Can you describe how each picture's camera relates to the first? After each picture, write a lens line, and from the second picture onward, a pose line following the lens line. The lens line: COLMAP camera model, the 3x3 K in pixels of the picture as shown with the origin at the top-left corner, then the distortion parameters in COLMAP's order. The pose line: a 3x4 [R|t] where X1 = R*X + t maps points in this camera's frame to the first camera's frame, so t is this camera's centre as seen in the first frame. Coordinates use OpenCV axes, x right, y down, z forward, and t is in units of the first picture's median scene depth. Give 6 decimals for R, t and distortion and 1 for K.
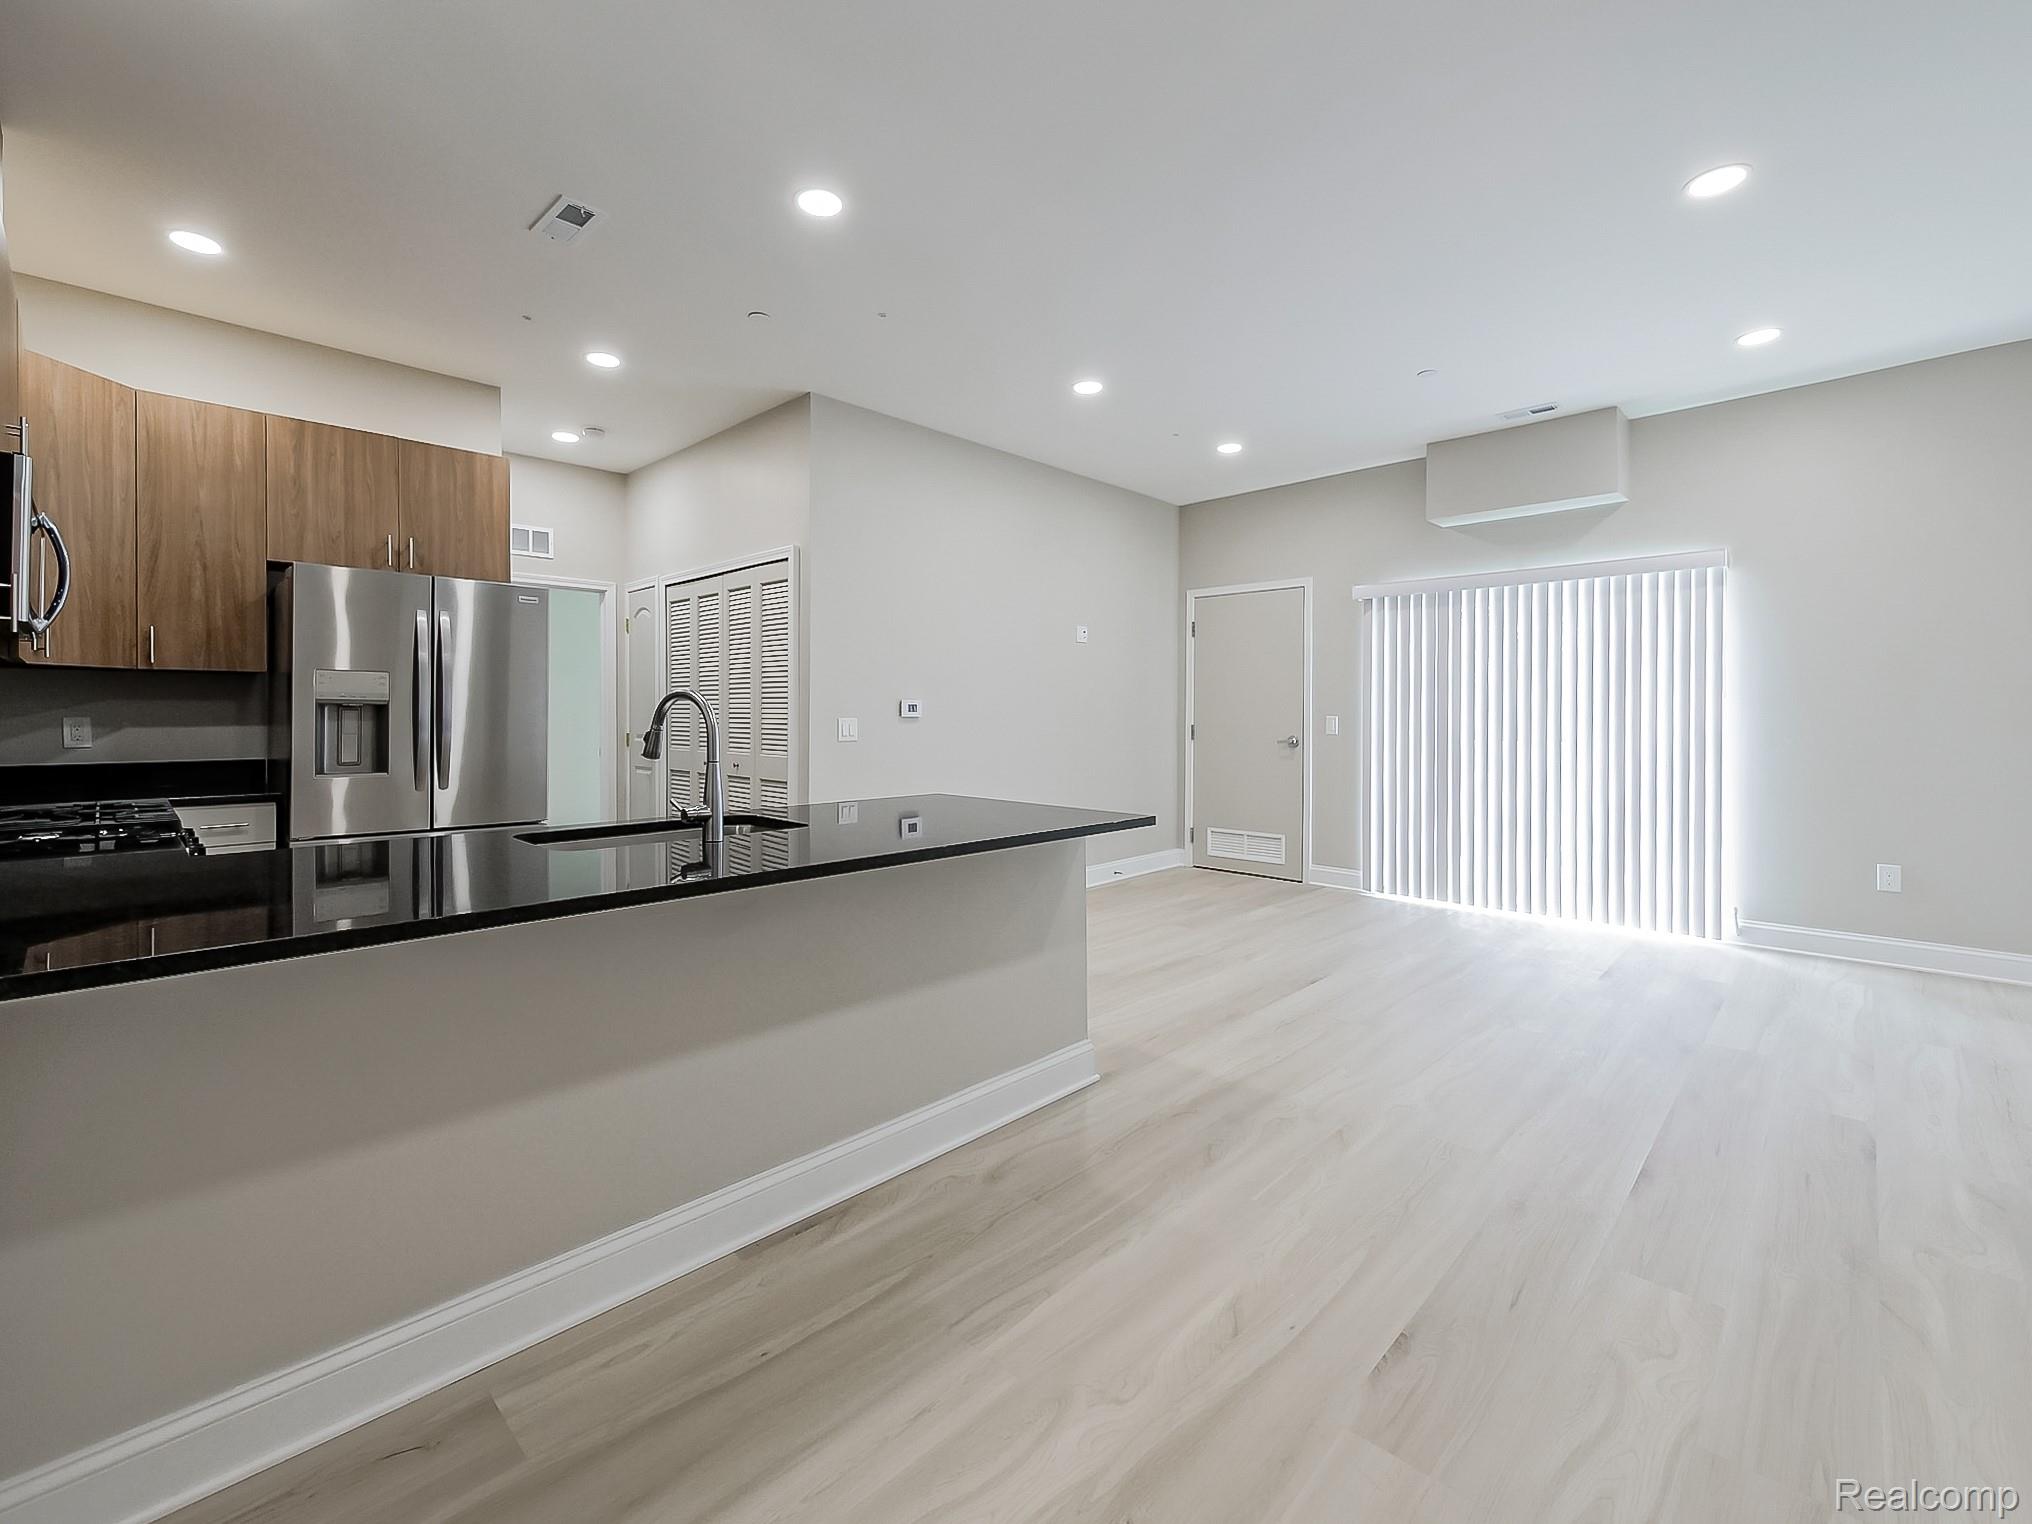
lens RADIAL K [[895.4, 0, 987.6], [0, 895.4, 713.8], [0, 0, 1]] dist [-0.001205, -0.000743]
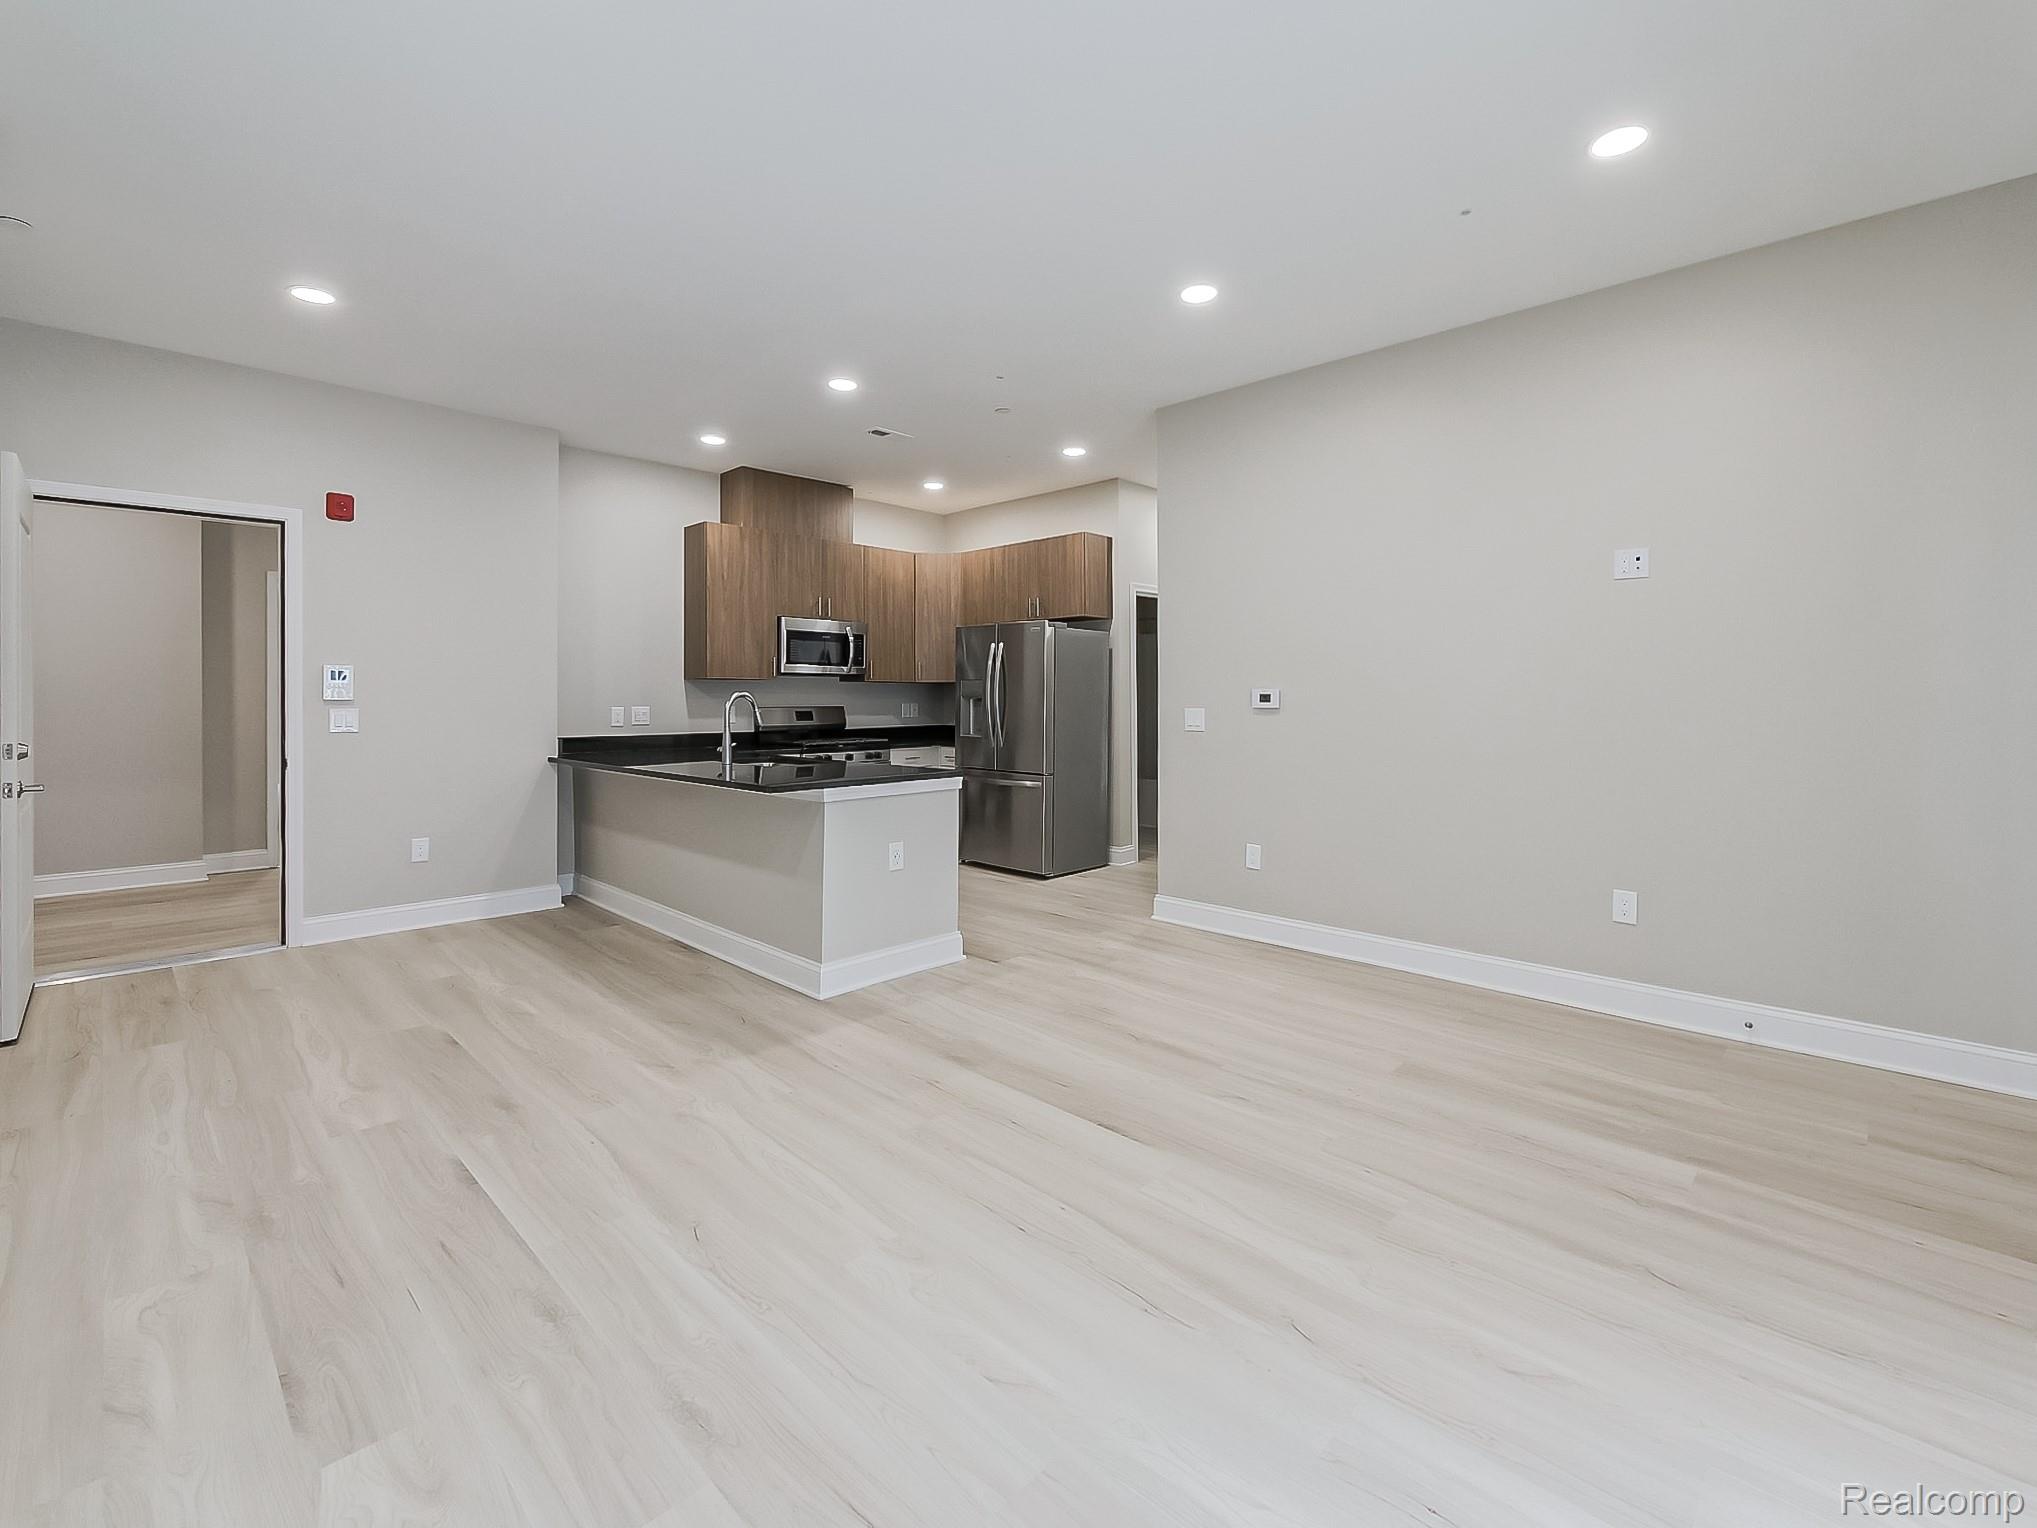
lens RADIAL K [[905.4, 0, 1024.5], [0, 905.4, 696.0], [0, 0, 1]] dist [0.000340, -0.001013]
pose [[-0.000932, -0.004687, -0.999989, 1.616800], [-0.000887, 0.999989, -0.004687, -0.008048], [0.999999, 0.000883, -0.000936, 1.505320]]
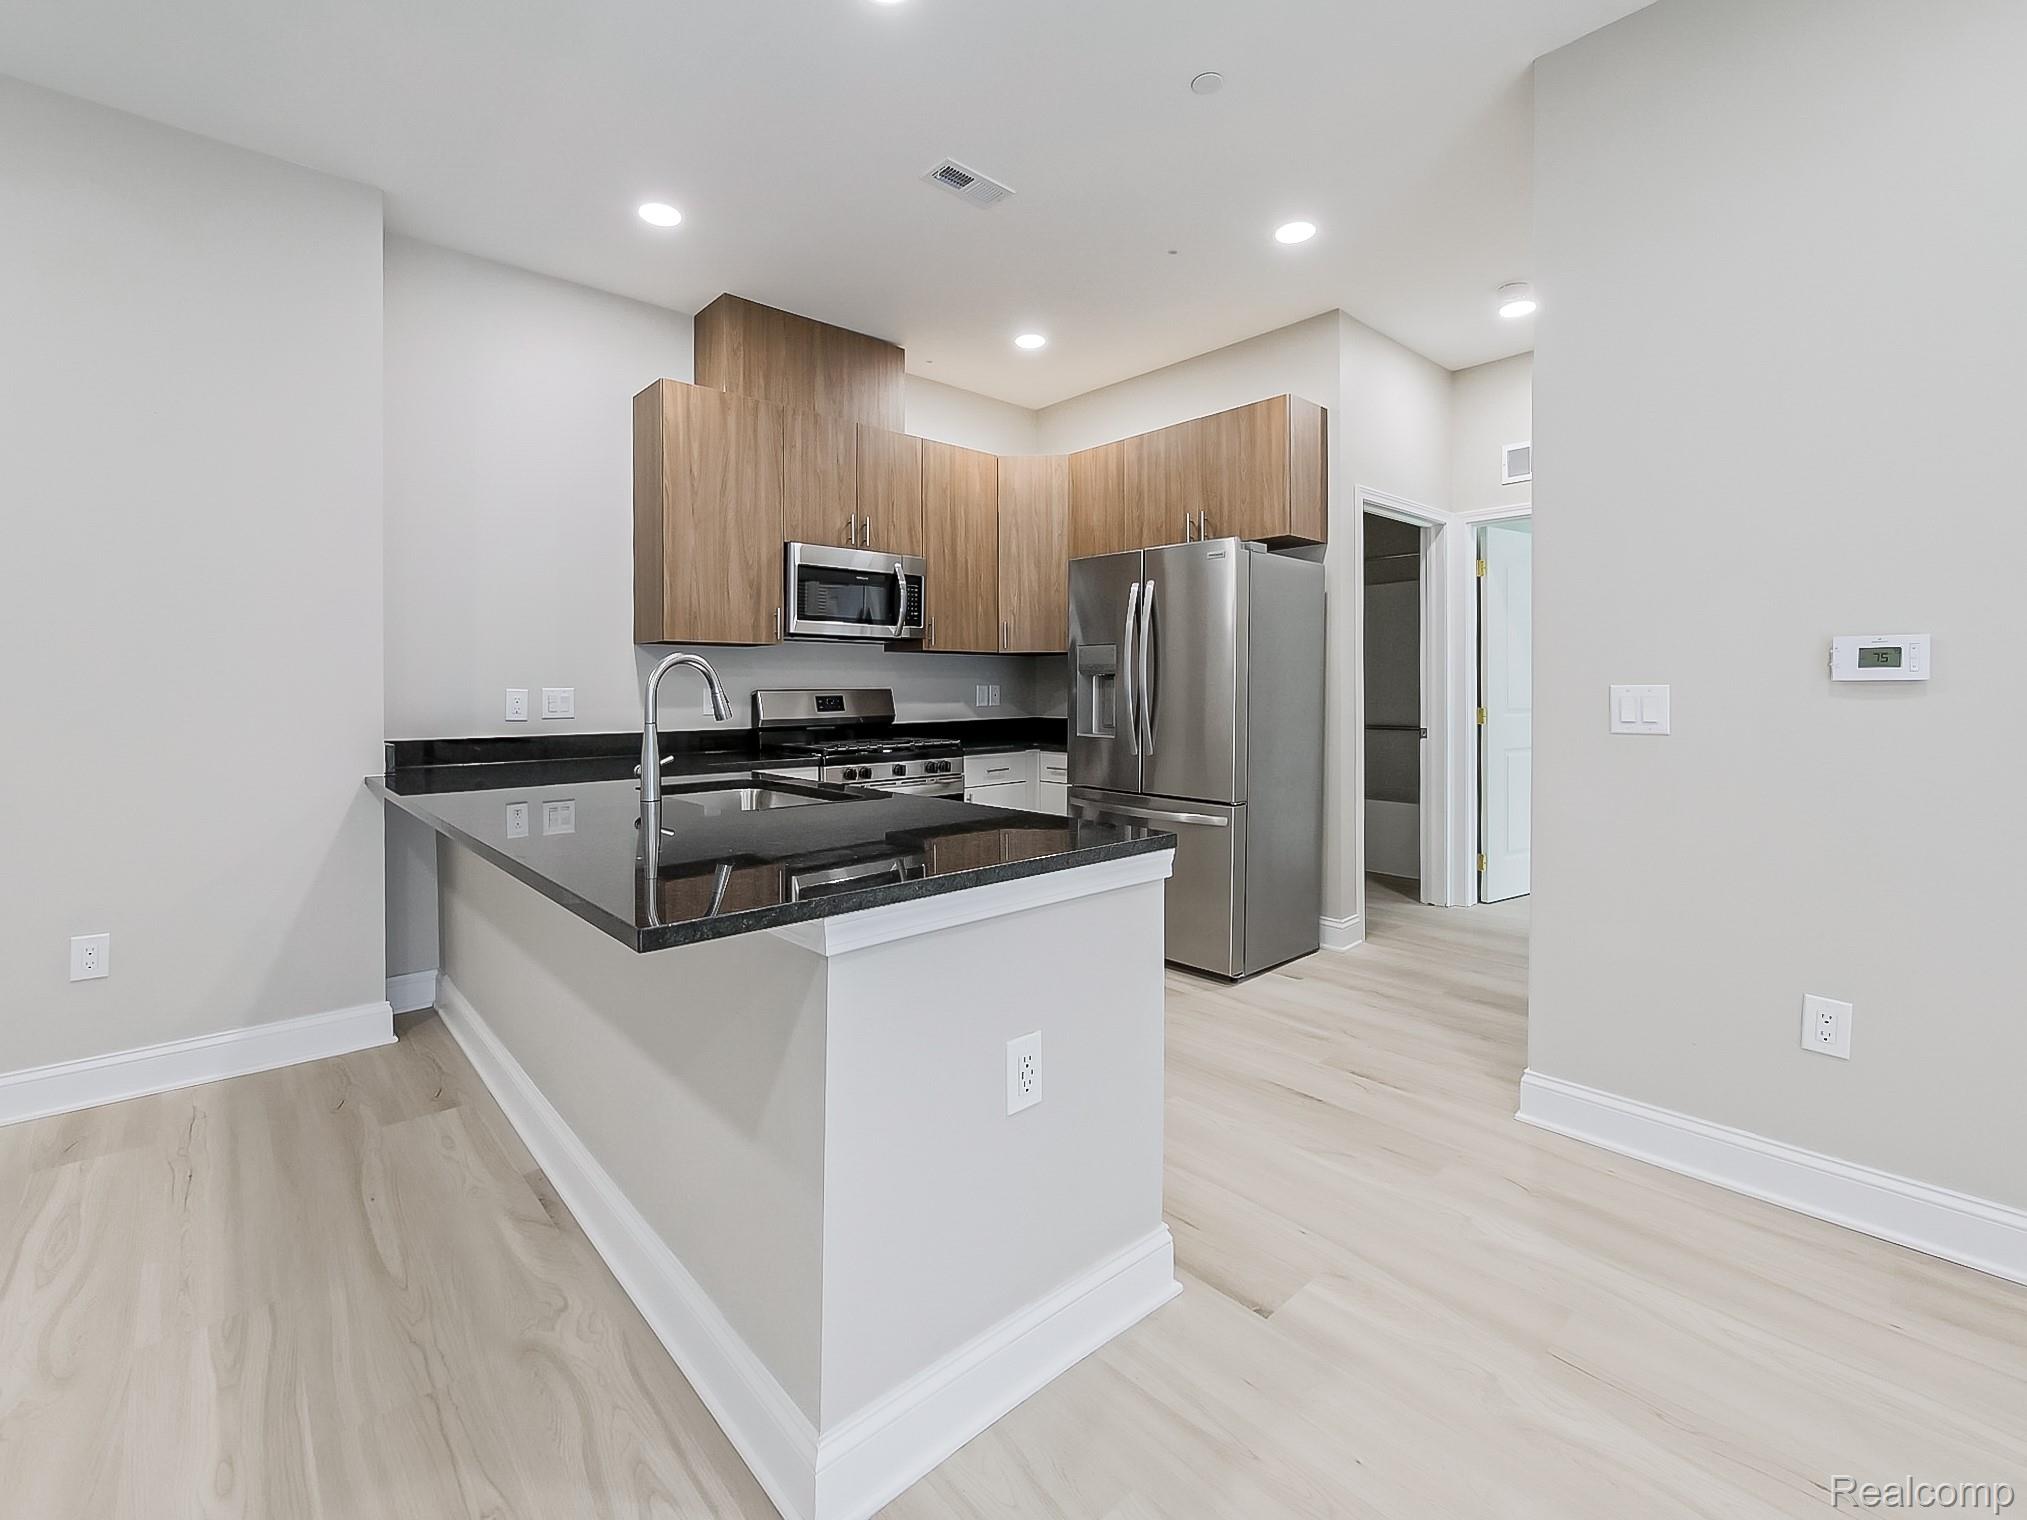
lens RADIAL K [[901.0, 0, 1019.5], [0, 901.0, 692.4], [0, 0, 1]] dist [0.000340, -0.001013]
pose [[-0.059068, 0.001632, -0.998253, 0.619654], [0.000038, 0.999999, 0.001632, 0.014967], [0.998254, 0.000059, -0.059068, 1.310555]]
